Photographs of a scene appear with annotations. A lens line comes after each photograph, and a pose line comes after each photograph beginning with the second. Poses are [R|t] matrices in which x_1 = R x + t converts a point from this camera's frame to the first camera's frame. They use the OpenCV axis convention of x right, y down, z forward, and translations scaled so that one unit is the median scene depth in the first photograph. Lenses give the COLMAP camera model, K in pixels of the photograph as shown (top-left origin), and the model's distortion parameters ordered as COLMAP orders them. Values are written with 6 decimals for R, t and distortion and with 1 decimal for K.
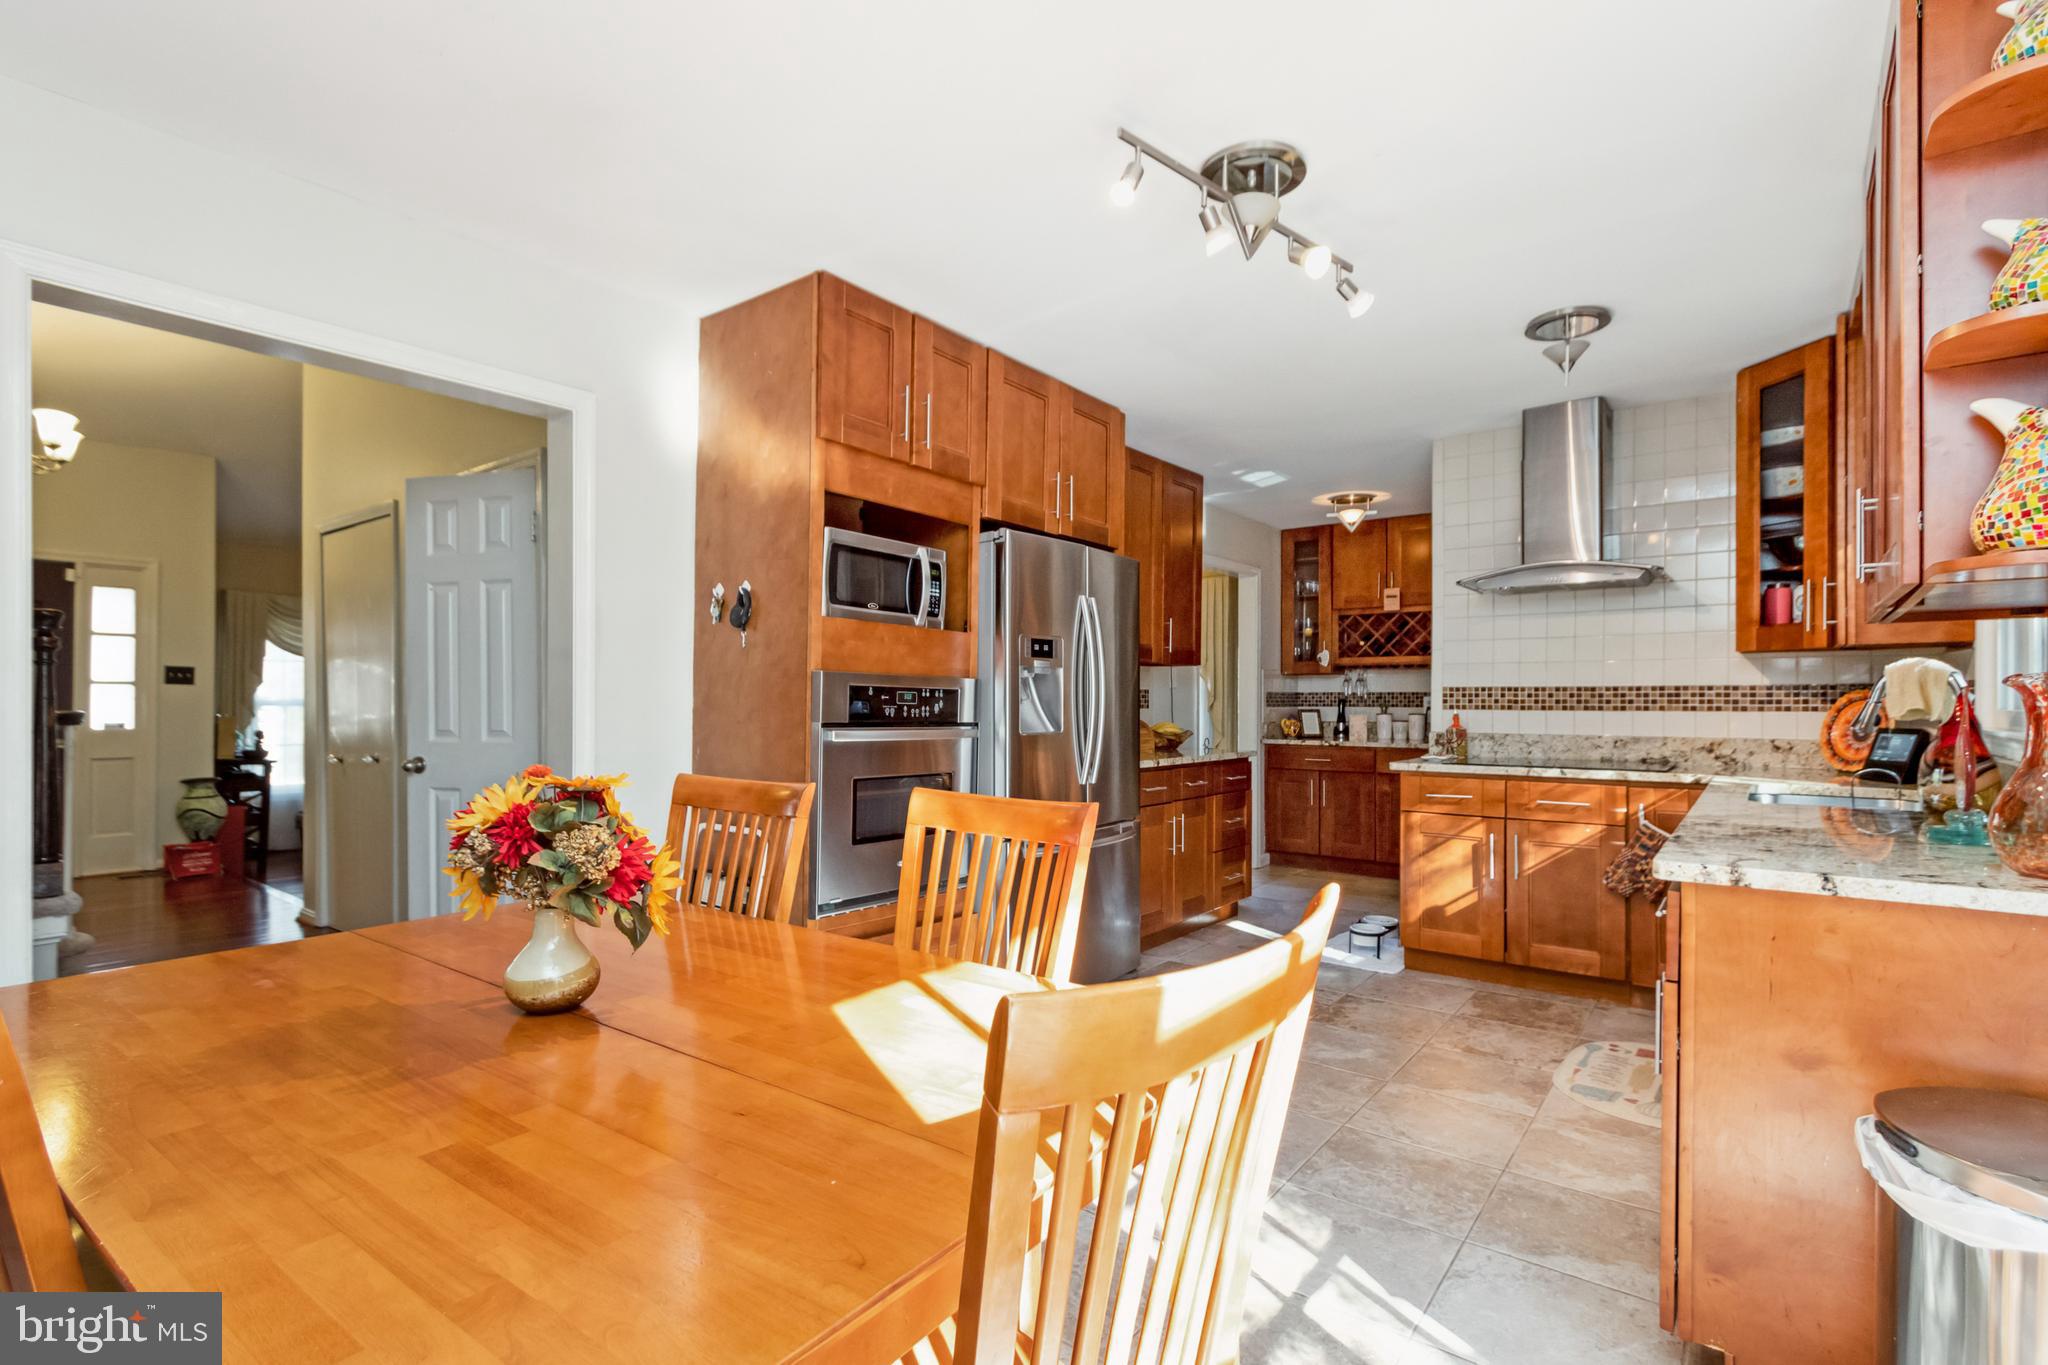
lens RADIAL K [[964.2, 0, 996.5], [0, 964.2, 693.9], [0, 0, 1]] dist [0.008919, -0.000079]
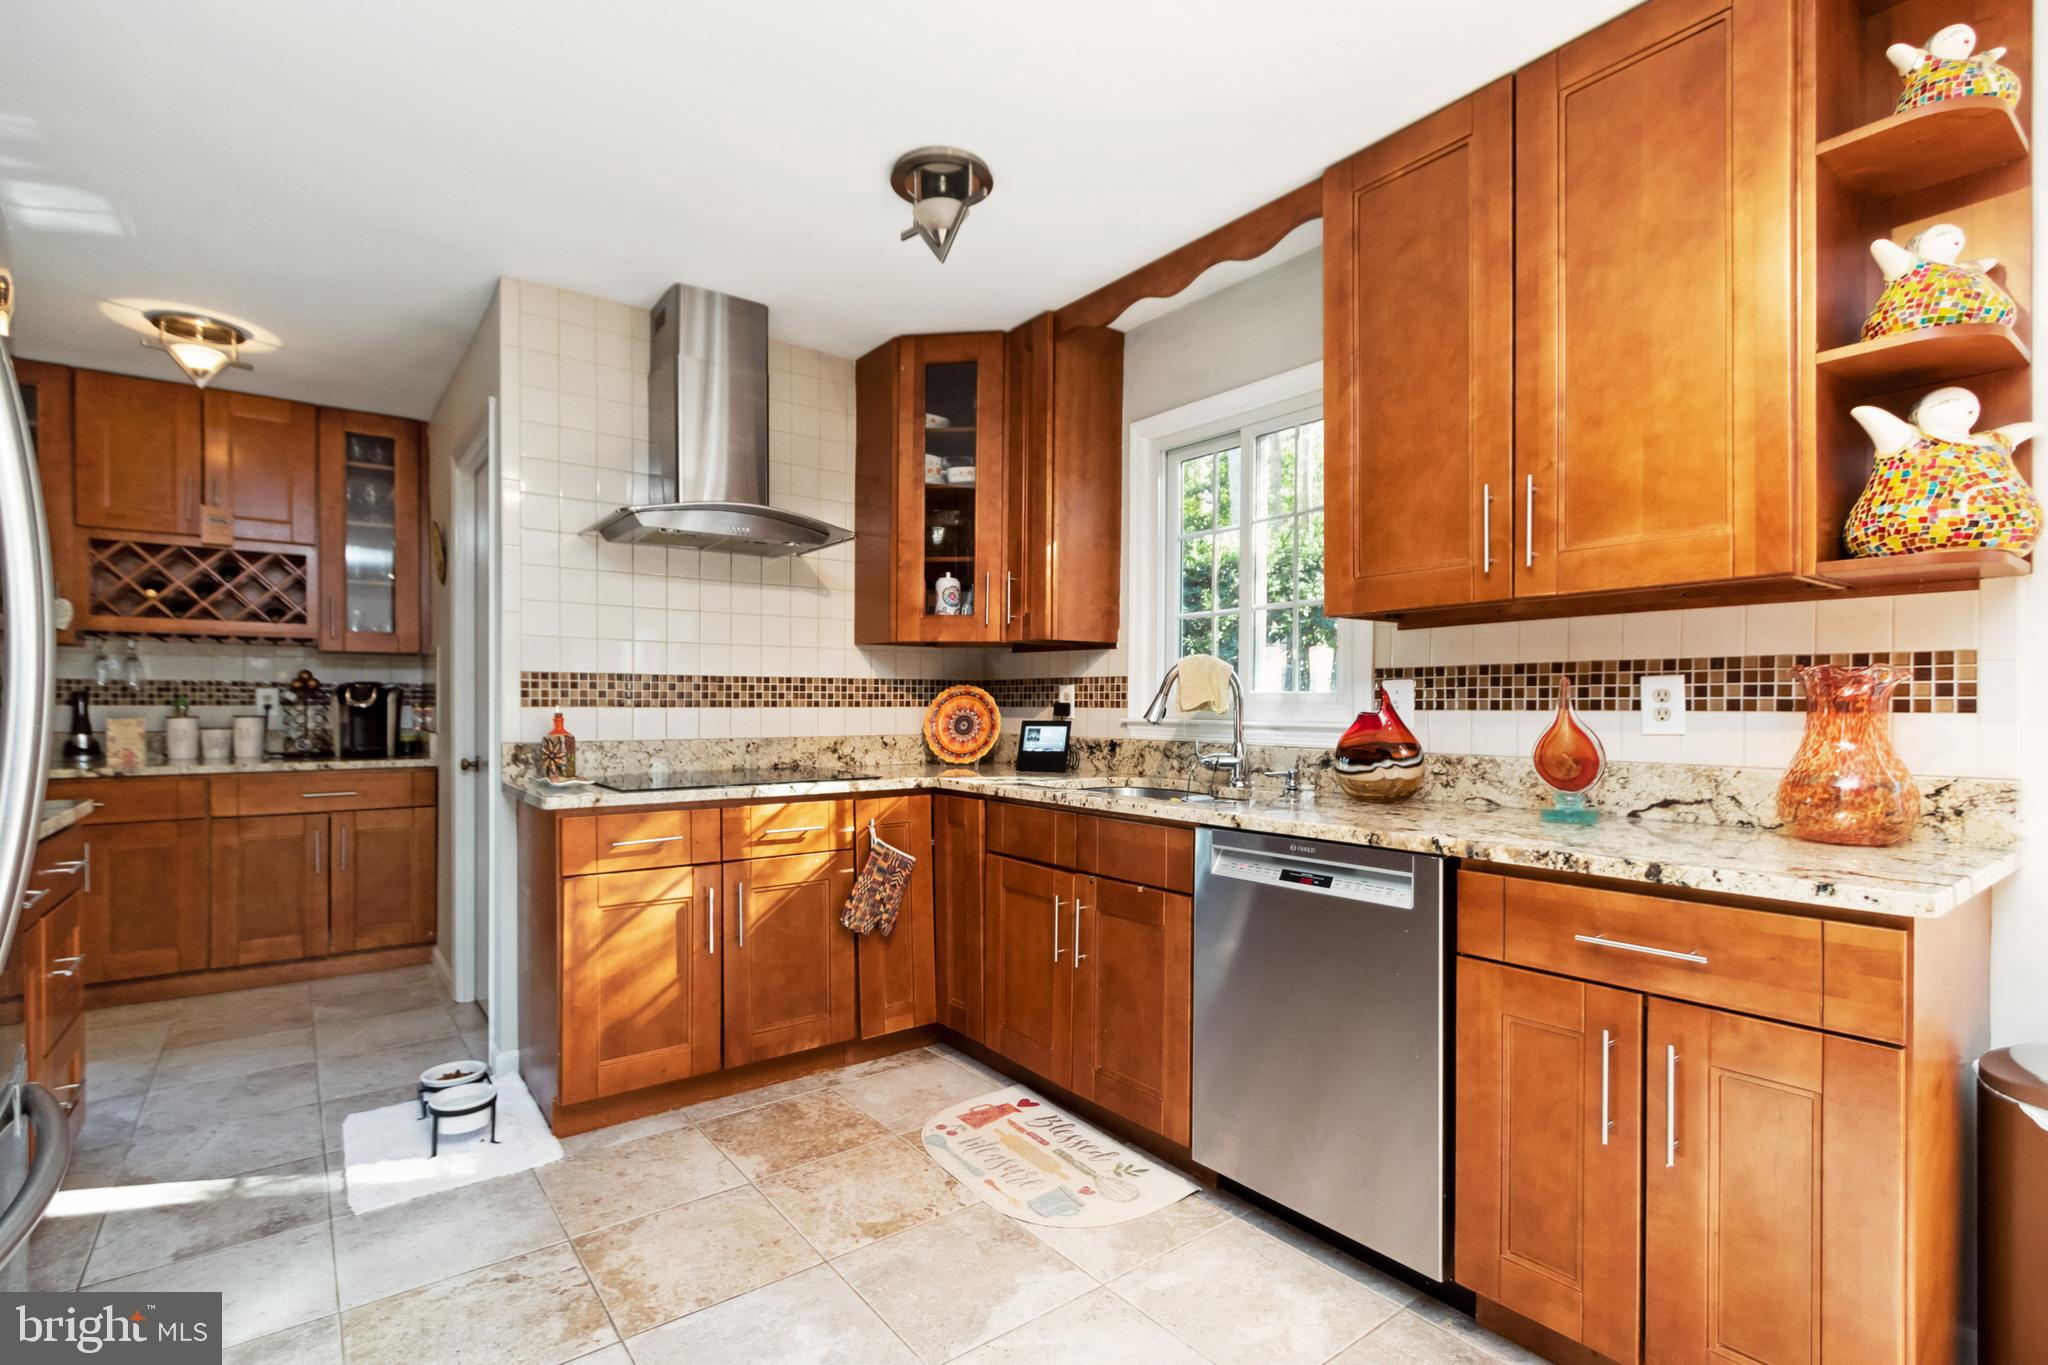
lens RADIAL K [[959.0, 0, 1032.3], [0, 959.0, 717.1], [0, 0, 1]] dist [0.002055, -0.000401]
pose [[0.235180, -0.014393, 0.971845, -0.078122], [-0.008789, 0.999818, 0.016934, 0.010021], [-0.971912, -0.012525, 0.235010, 0.563685]]
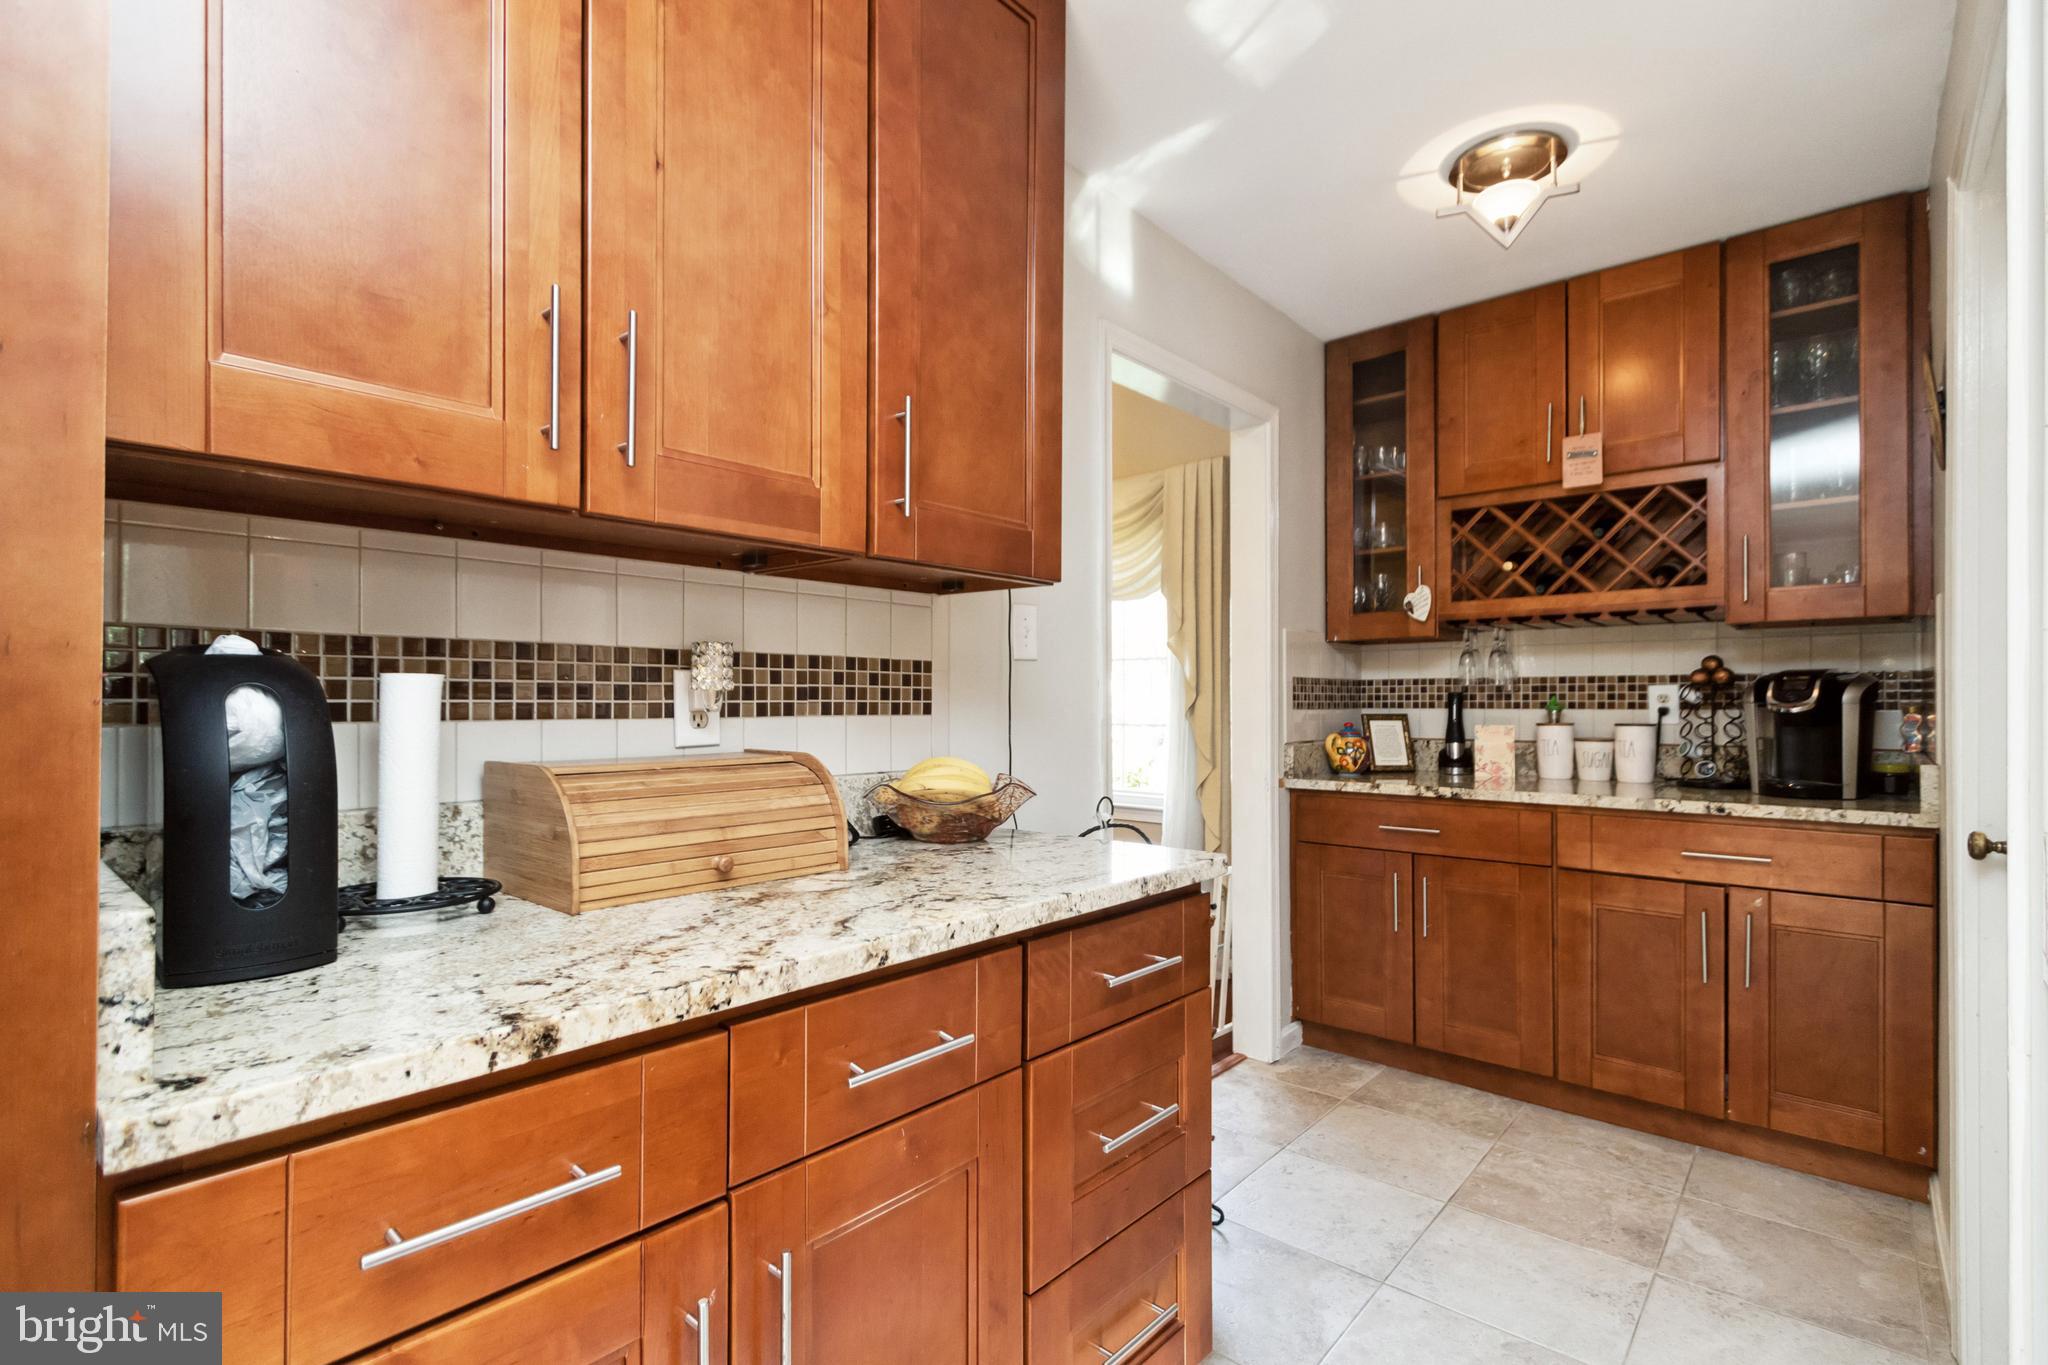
lens RADIAL K [[964.2, 0, 996.5], [0, 964.2, 693.9], [0, 0, 1]] dist [0.008919, -0.000079]
pose [[0.998637, -0.003356, -0.052087, 0.257602], [0.003237, 0.999992, -0.002365, 0.010751], [0.052095, 0.002194, 0.998640, 0.843623]]
